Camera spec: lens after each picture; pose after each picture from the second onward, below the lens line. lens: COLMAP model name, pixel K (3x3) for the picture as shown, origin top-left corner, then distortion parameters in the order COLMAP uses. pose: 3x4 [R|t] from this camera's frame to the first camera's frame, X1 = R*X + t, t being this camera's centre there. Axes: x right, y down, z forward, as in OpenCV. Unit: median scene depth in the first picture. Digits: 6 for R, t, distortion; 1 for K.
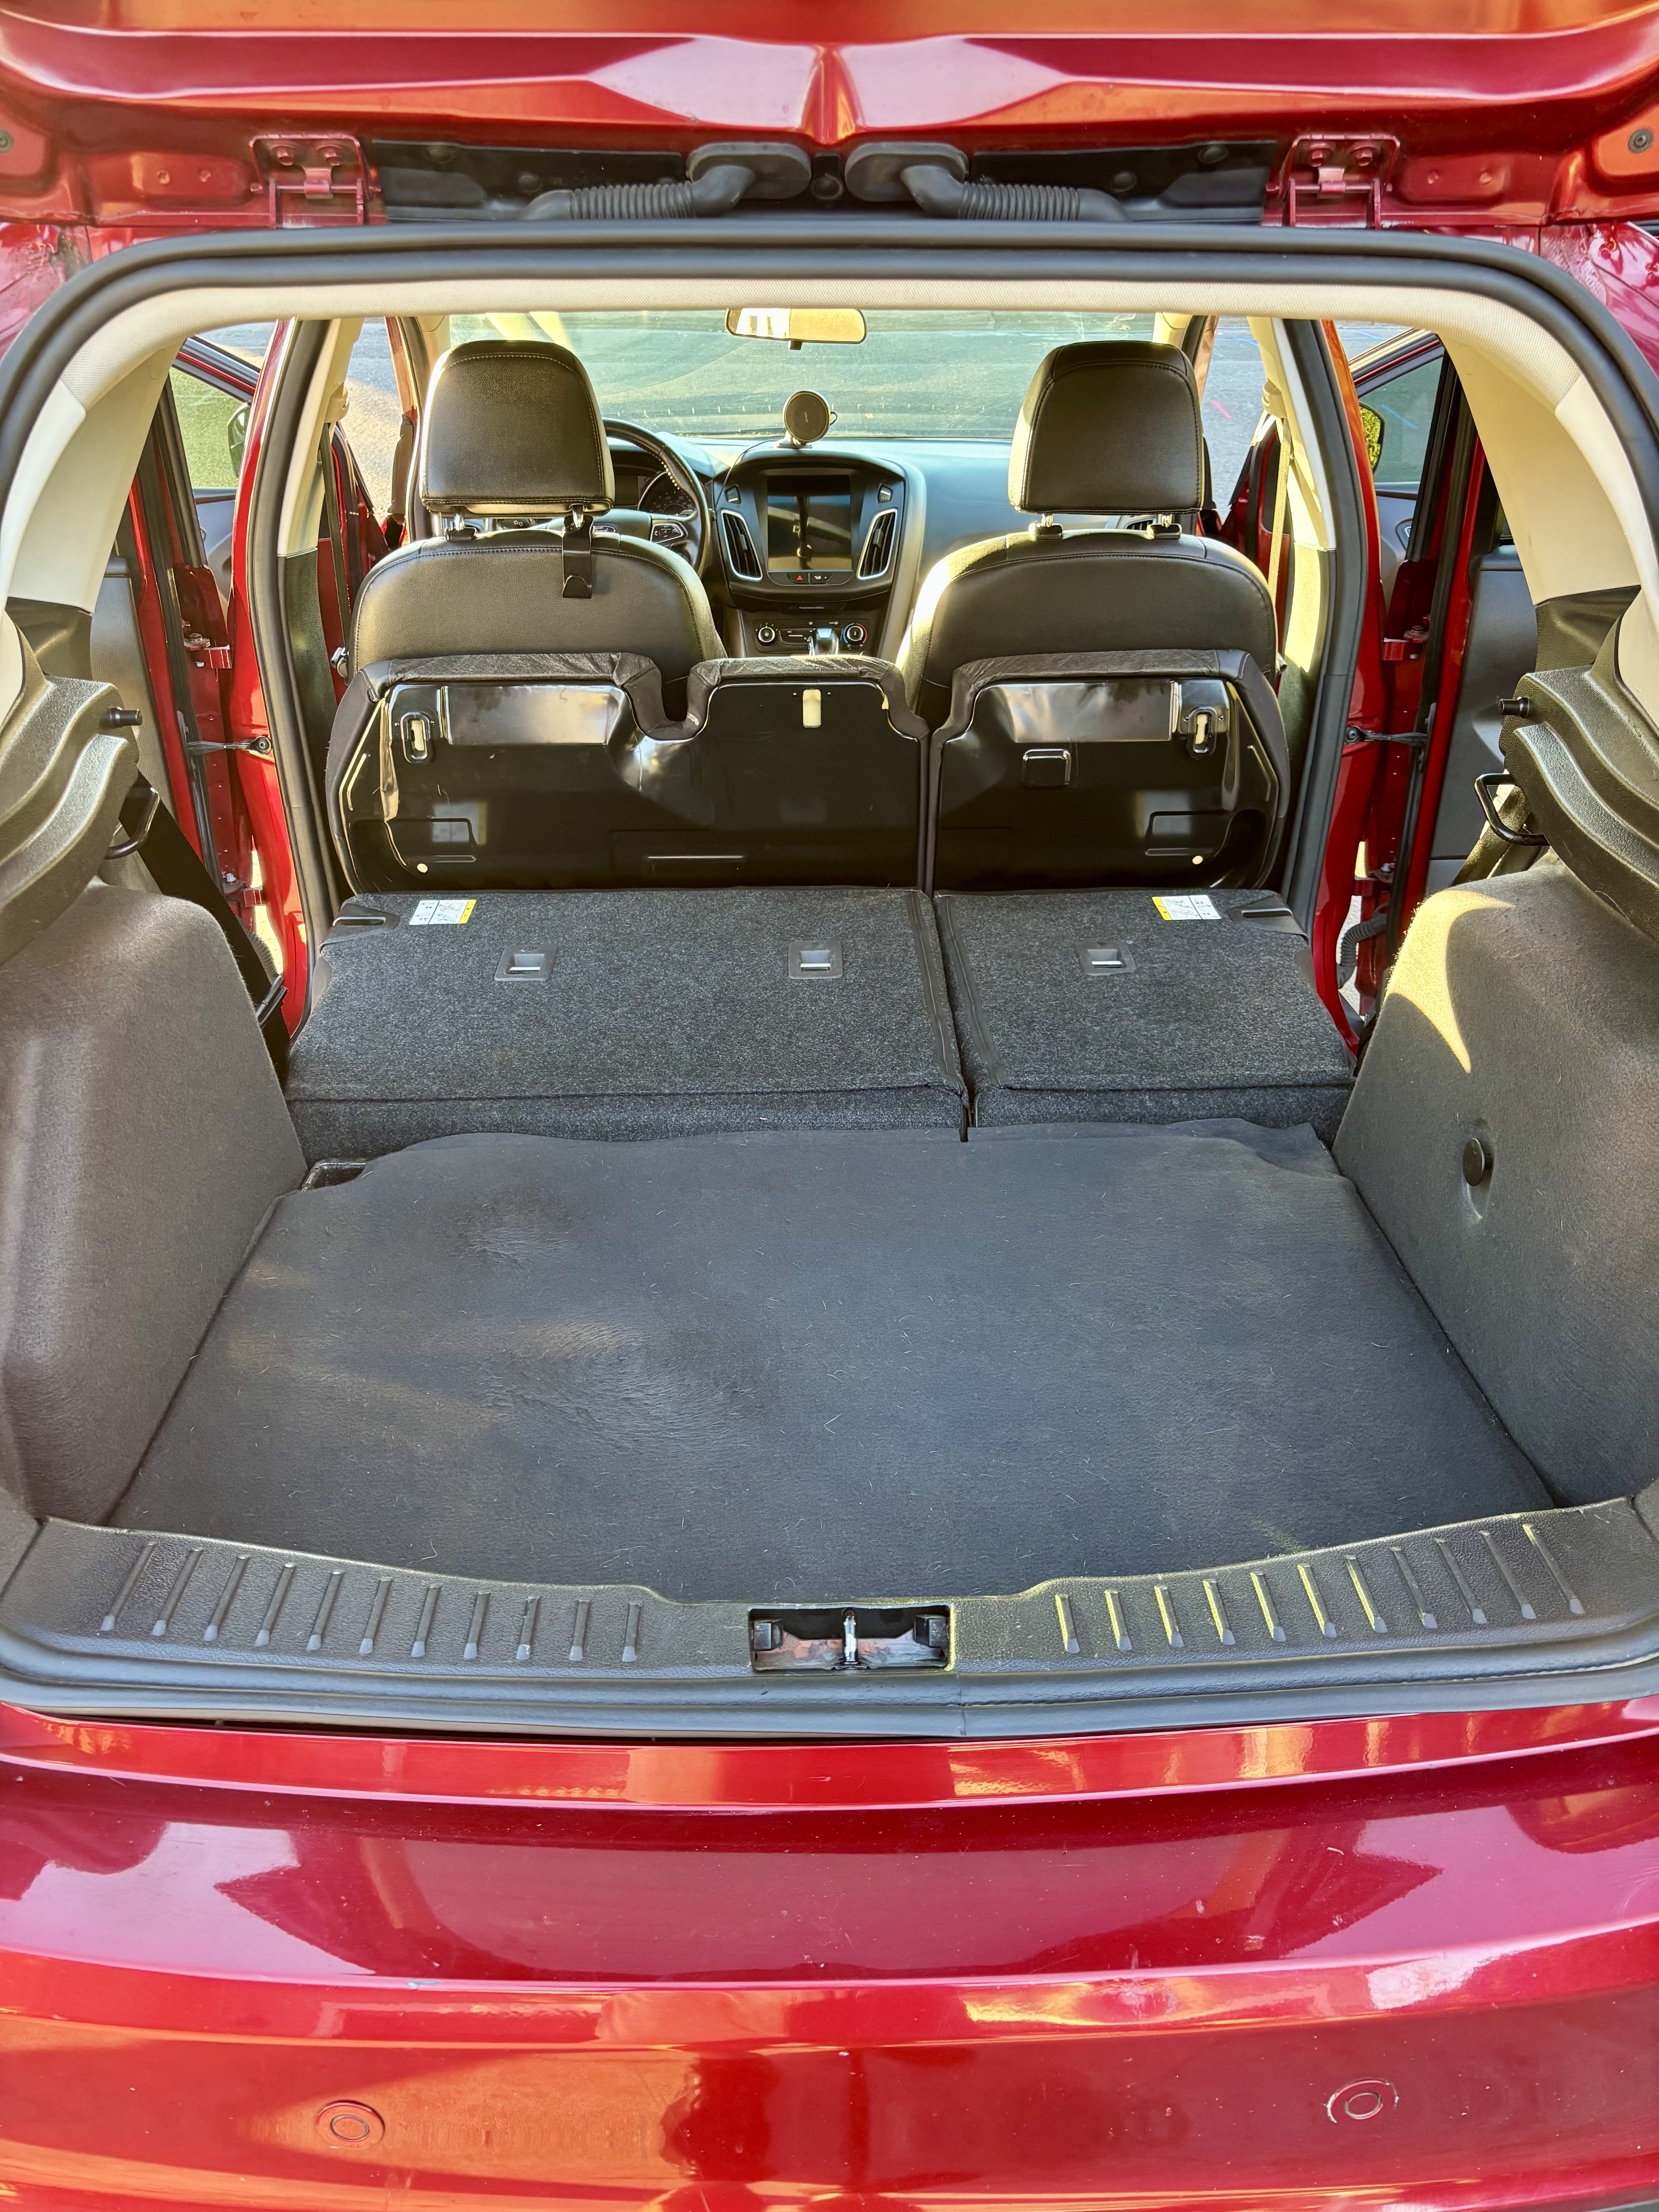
lens RADIAL K [[1712.0, 0, 829.5], [0, 1712.0, 1106.0], [0, 0, 1]] dist [0.057178, -0.079070]
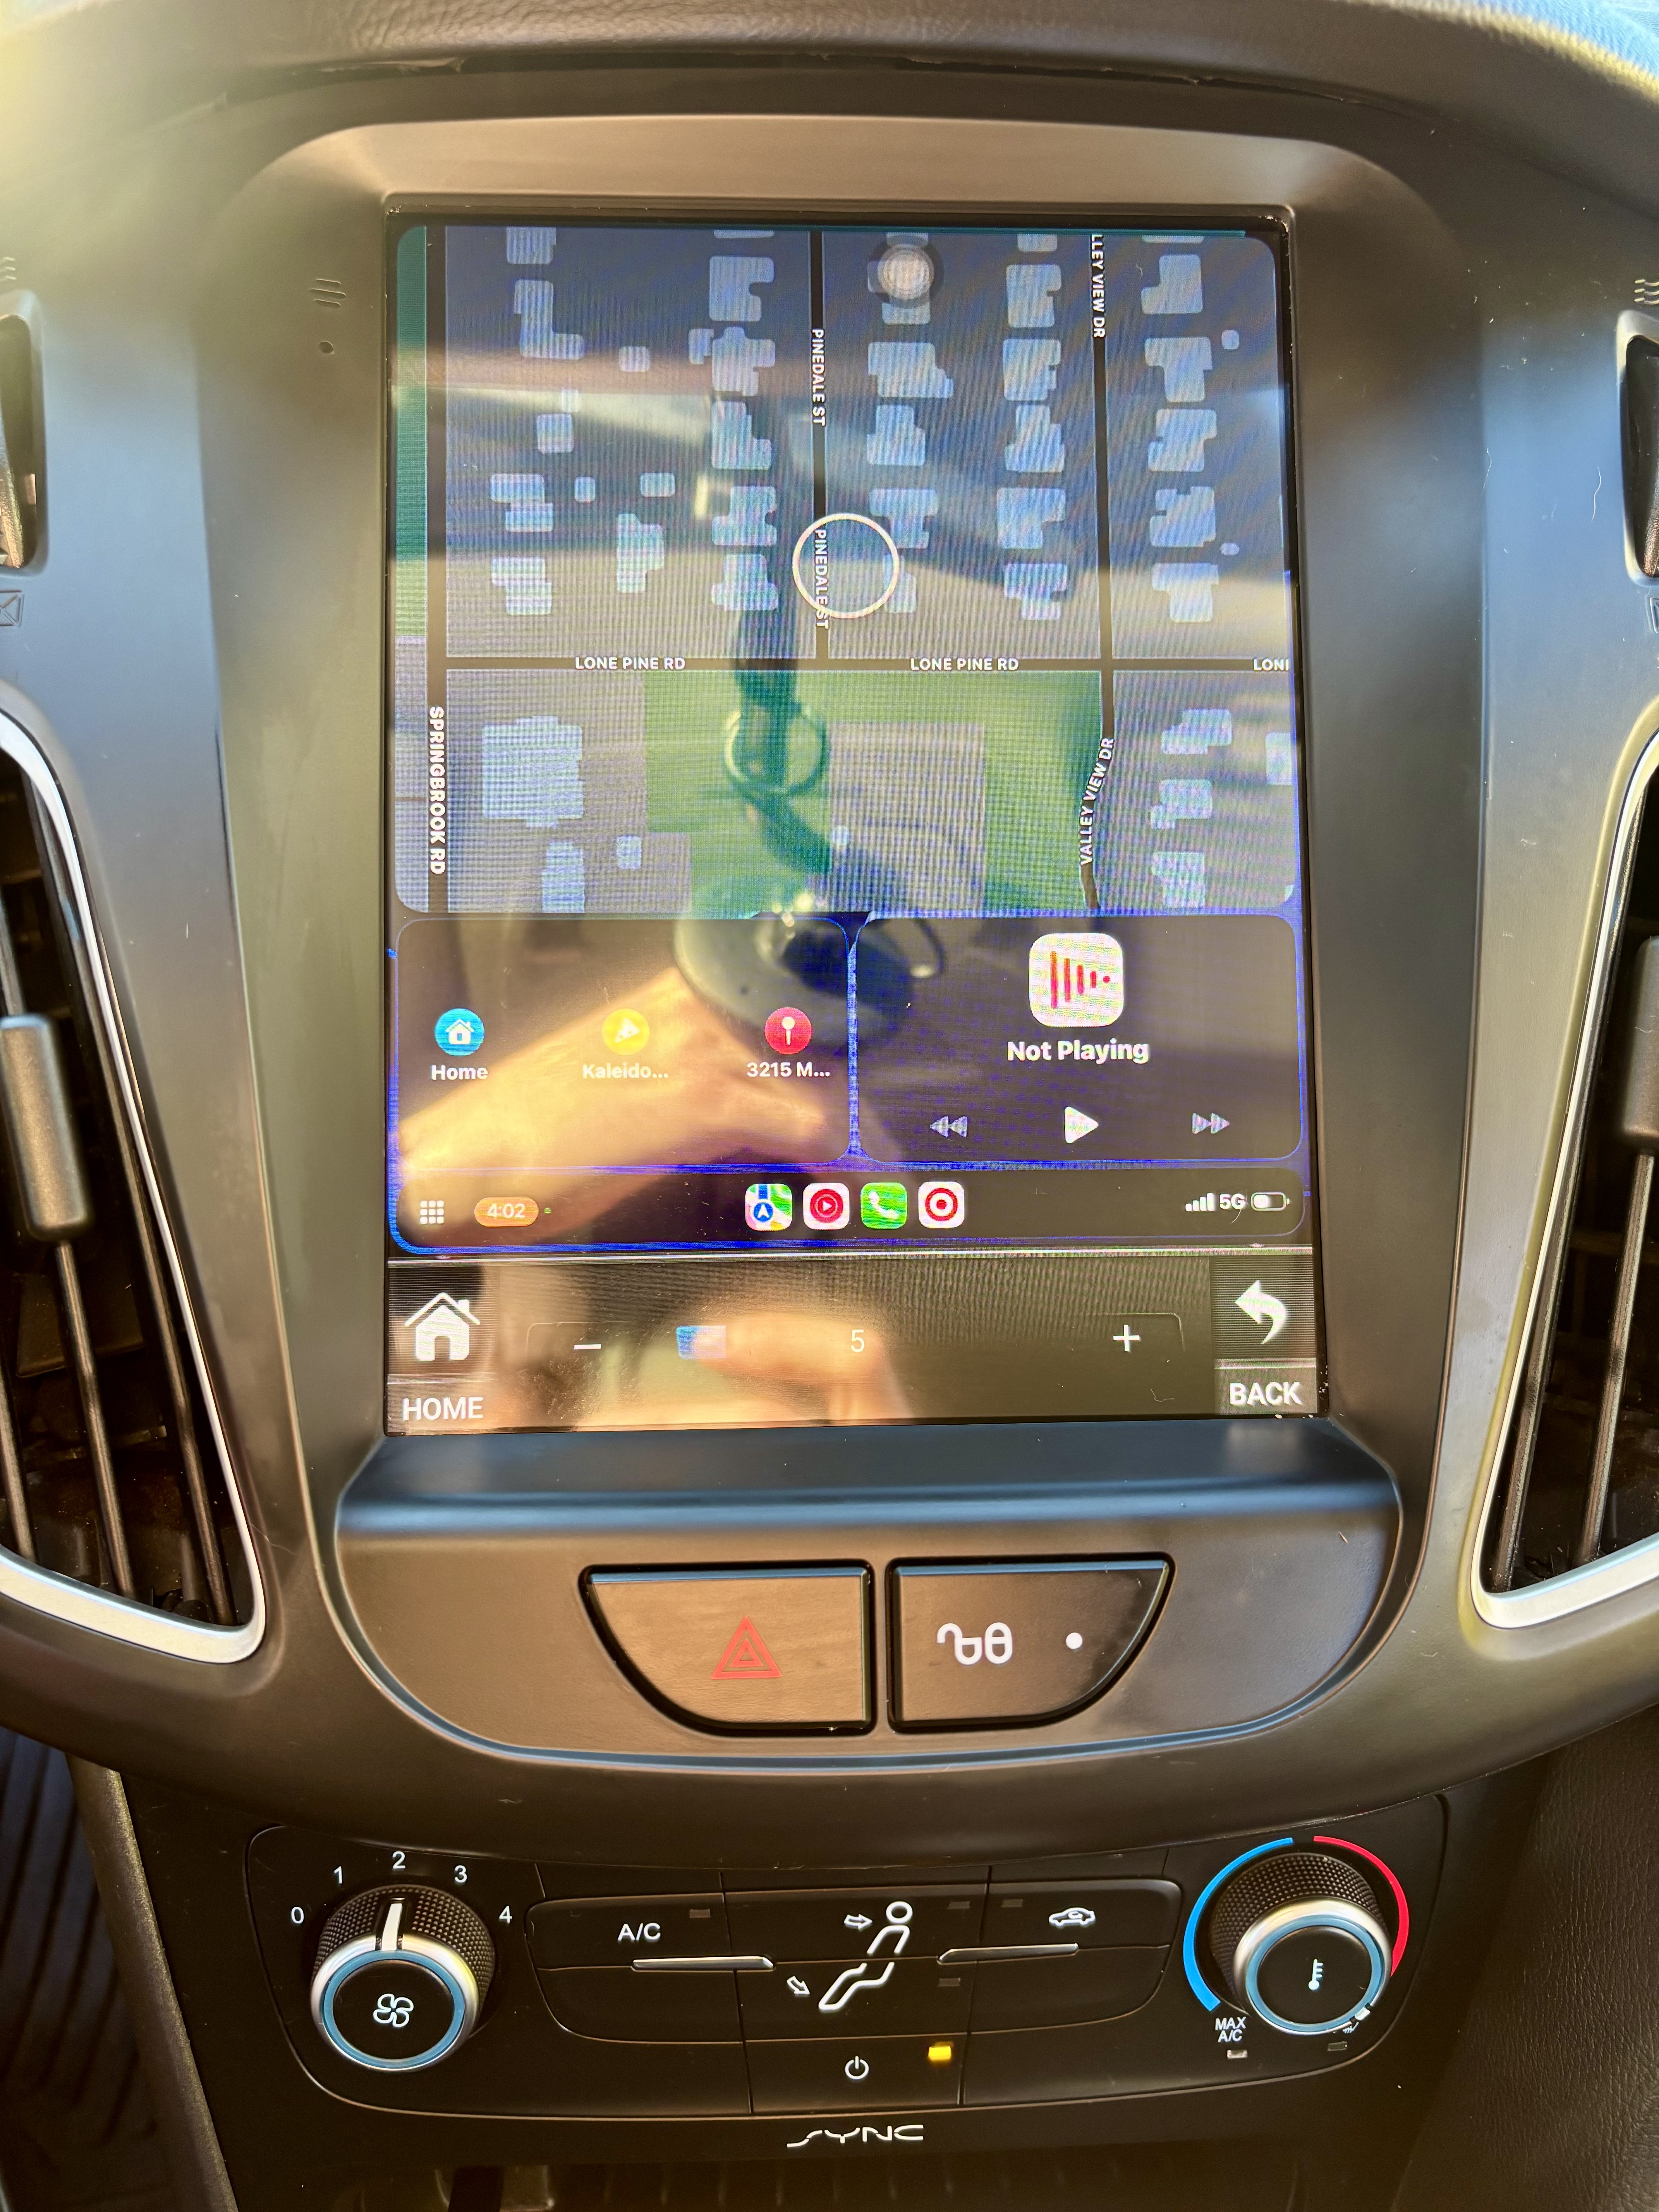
lens RADIAL K [[1708.2, 0, 825.6], [0, 1708.2, 1118.1], [0, 0, 1]] dist [0.054969, -0.069063]
pose [[0.999240, 0.004526, 0.038724, -0.049122], [-0.011511, 0.983210, 0.182115, -1.008417], [-0.037250, -0.182422, 0.982514, 2.710500]]
